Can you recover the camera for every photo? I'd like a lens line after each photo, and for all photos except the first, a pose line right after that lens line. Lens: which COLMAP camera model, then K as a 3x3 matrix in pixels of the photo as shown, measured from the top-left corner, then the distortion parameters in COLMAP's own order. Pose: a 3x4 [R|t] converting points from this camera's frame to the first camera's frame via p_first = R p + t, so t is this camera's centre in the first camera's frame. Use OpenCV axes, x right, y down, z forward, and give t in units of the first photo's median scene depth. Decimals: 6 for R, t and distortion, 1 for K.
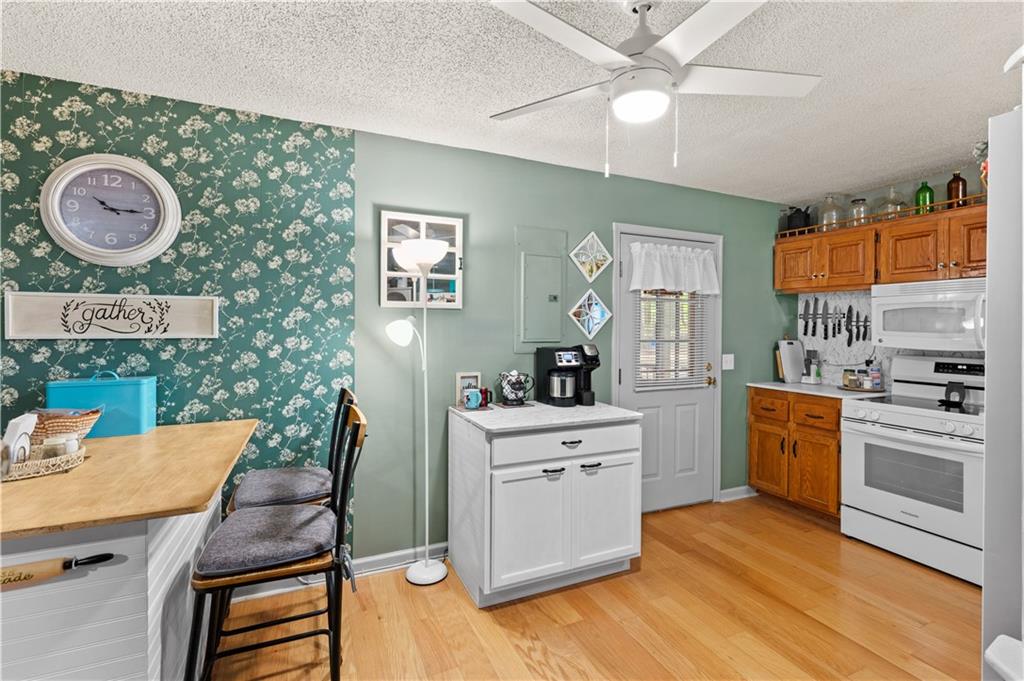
lens RADIAL K [[457.5, 0, 513.1], [0, 457.5, 326.0], [0, 0, 1]] dist [-0.000782, 0.000505]
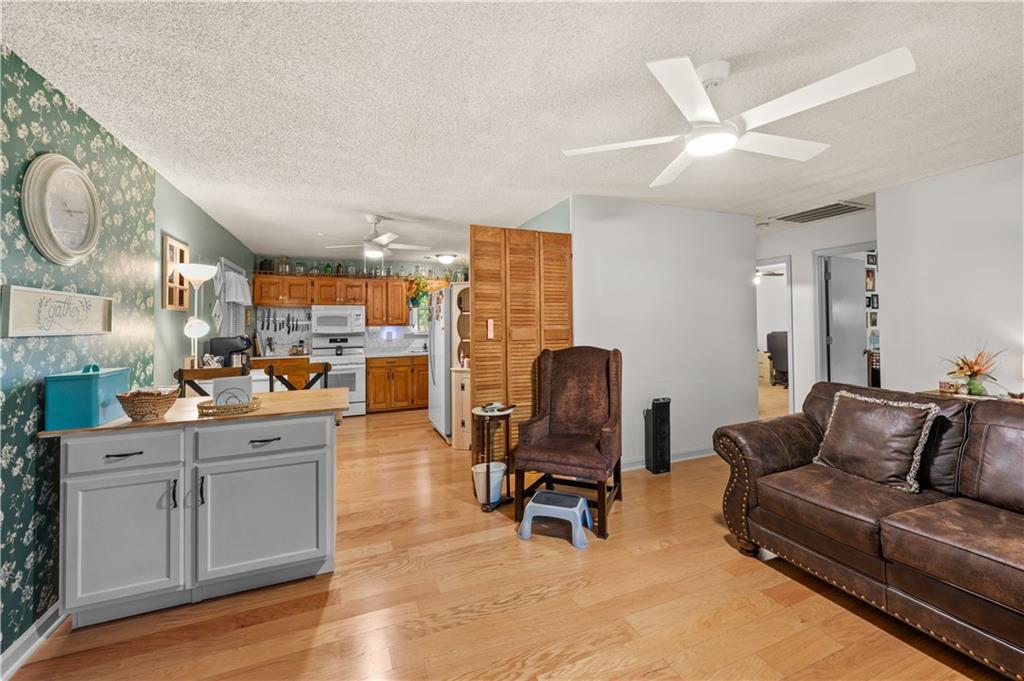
lens RADIAL K [[412.3, 0, 516.0], [0, 412.3, 313.9], [0, 0, 1]] dist [0.000710, 0.000083]
pose [[0.024562, 0.021818, 0.999460, -1.618380], [0.011975, 0.999684, -0.022117, 0.011064], [-0.999627, 0.012511, 0.024293, -0.035530]]
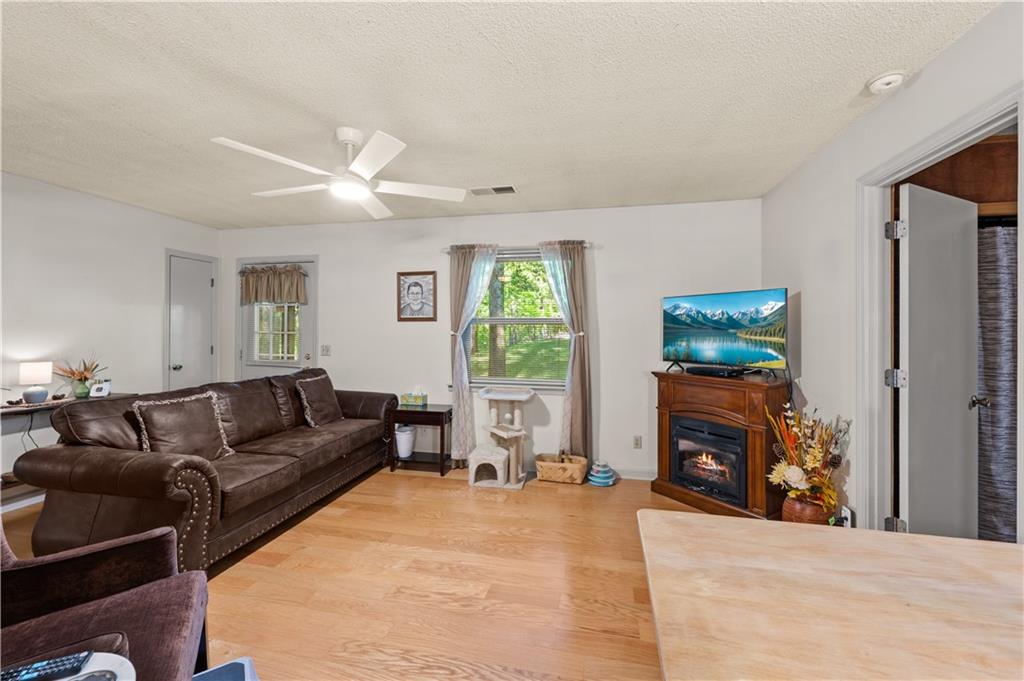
lens RADIAL K [[408.2, 0, 512.4], [0, 408.2, 335.0], [0, 0, 1]] dist [0.002152, 0.000232]
pose [[-0.593952, 0.003042, -0.804495, -0.225852], [-0.005040, 0.999959, 0.007503, 0.015823], [0.804485, 0.008511, -0.593912, 0.535255]]
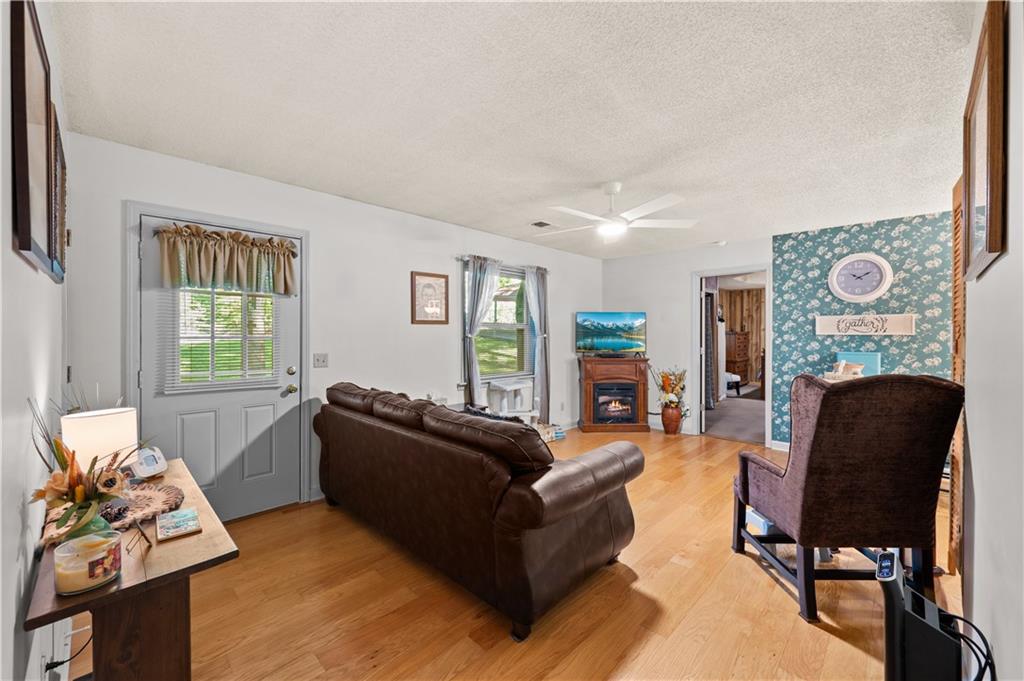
lens RADIAL K [[408.2, 0, 512.4], [0, 408.2, 335.0], [0, 0, 1]] dist [0.002152, 0.000232]
pose [[0.366211, 0.000589, -0.930532, 0.341387], [0.003707, 0.999991, 0.002092, 0.015508], [0.930524, -0.004216, 0.366206, -1.208691]]
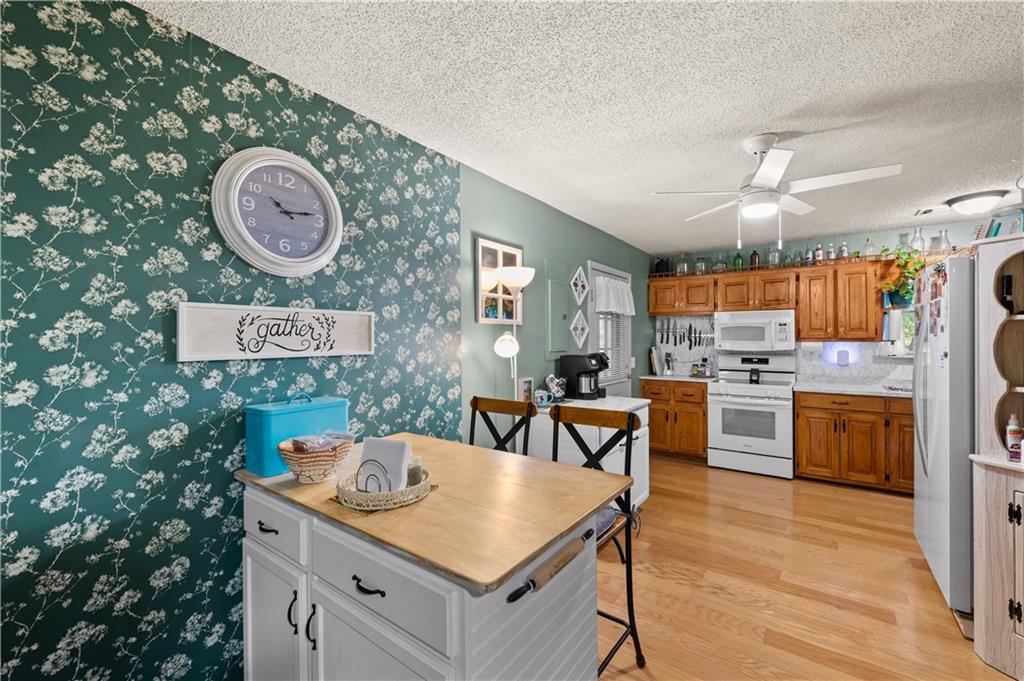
lens RADIAL K [[424.2, 0, 514.7], [0, 424.2, 336.8], [0, 0, 1]] dist [-0.000853, -0.000137]
pose [[0.867477, -0.006110, 0.497439, -0.818500], [0.006462, 0.999979, 0.001015, -0.009878], [-0.497435, 0.002334, 0.867498, 0.055189]]
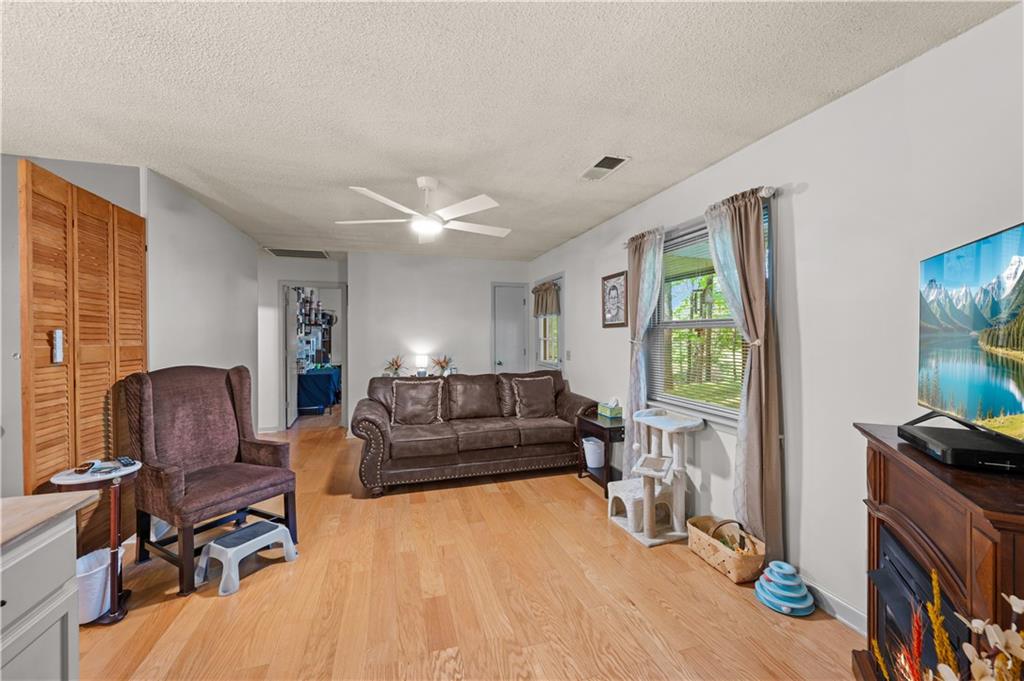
lens RADIAL K [[404.6, 0, 515.9], [0, 404.6, 342.6], [0, 0, 1]] dist [-0.001181, -0.000187]
pose [[-0.993111, -0.002701, 0.117145, -1.230109], [-0.001008, 0.999894, 0.014507, 0.010286], [-0.117172, 0.014289, -0.993009, 0.828777]]
